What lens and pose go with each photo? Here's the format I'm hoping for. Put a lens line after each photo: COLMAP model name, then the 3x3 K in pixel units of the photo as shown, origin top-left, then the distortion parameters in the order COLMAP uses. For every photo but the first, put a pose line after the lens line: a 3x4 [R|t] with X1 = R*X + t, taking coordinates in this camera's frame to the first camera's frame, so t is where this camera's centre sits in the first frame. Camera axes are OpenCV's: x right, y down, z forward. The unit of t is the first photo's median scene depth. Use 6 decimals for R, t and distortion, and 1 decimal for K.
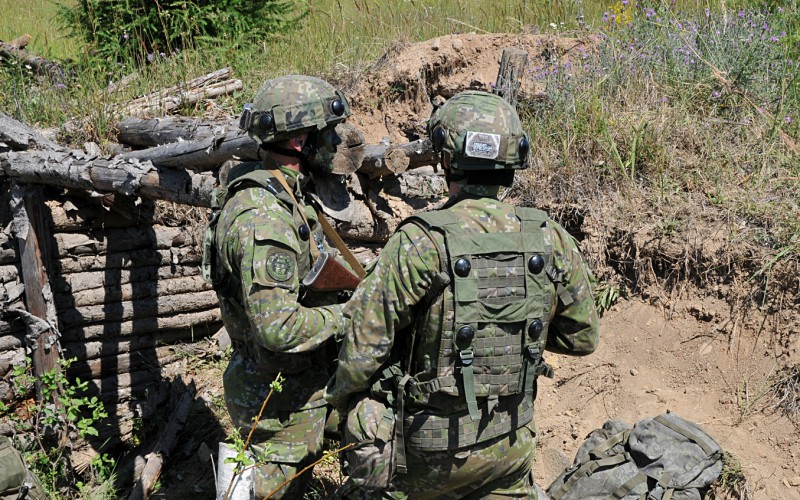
lens RADIAL K [[1622.6, 0, 402.7], [0, 1622.6, 247.0], [0, 0, 1]] dist [0.227311, 0.000000]
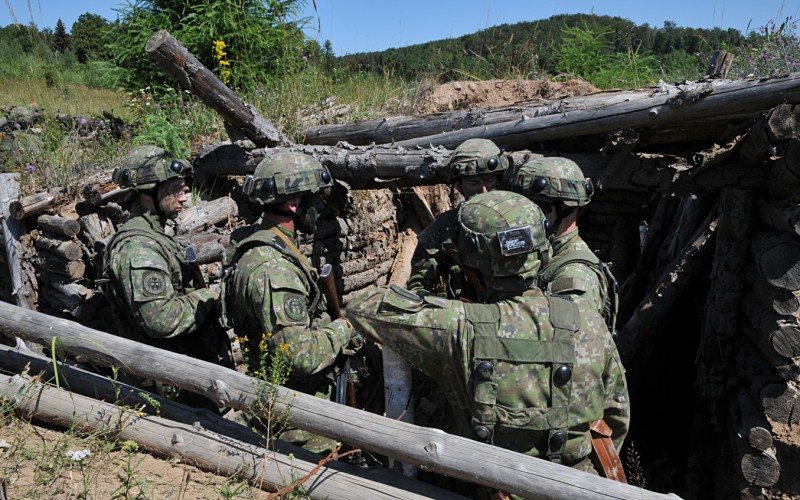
lens RADIAL K [[789.5, 0, 397.4], [0, 789.5, 255.1], [0, 0, 1]] dist [0.016897, 0.000000]
pose [[0.932077, -0.056001, 0.357906, -0.327957], [0.055659, 0.998386, 0.011264, 0.010345], [-0.357959, 0.009422, 0.933690, 0.462394]]
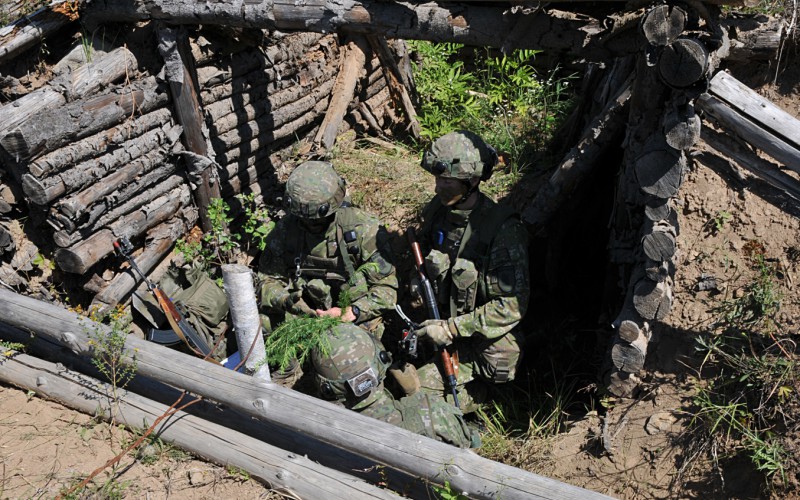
lens RADIAL K [[861.6, 0, 401.2], [0, 861.6, 267.8], [0, 0, 1]] dist [0.045989, 0.000000]
pose [[0.937173, -0.190597, 0.292198, -0.267678], [0.087734, 0.939412, 0.331373, -0.059324], [-0.337653, -0.284919, 0.897113, 0.424904]]
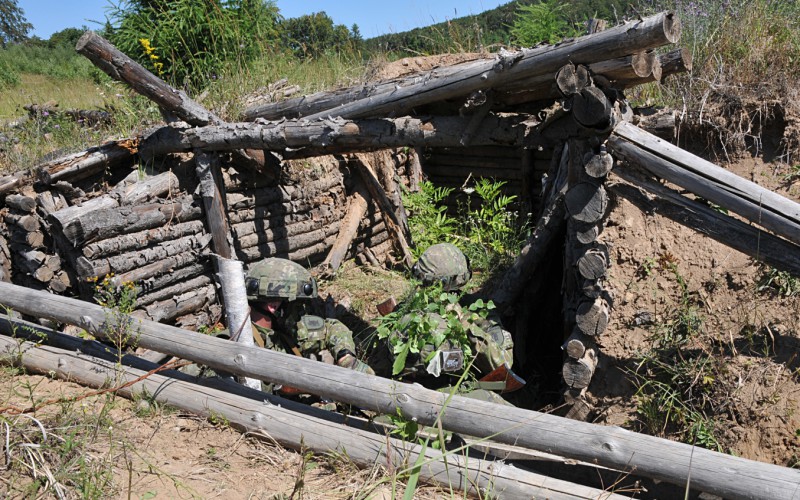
lens RADIAL K [[742.2, 0, 400.8], [0, 742.2, 251.9], [0, 0, 1]] dist [-0.016436, 0.000000]
pose [[0.943763, -0.114790, 0.310055, -0.262040], [0.106144, 0.993347, 0.044676, 0.025652], [-0.313121, -0.009253, 0.949668, 0.396314]]
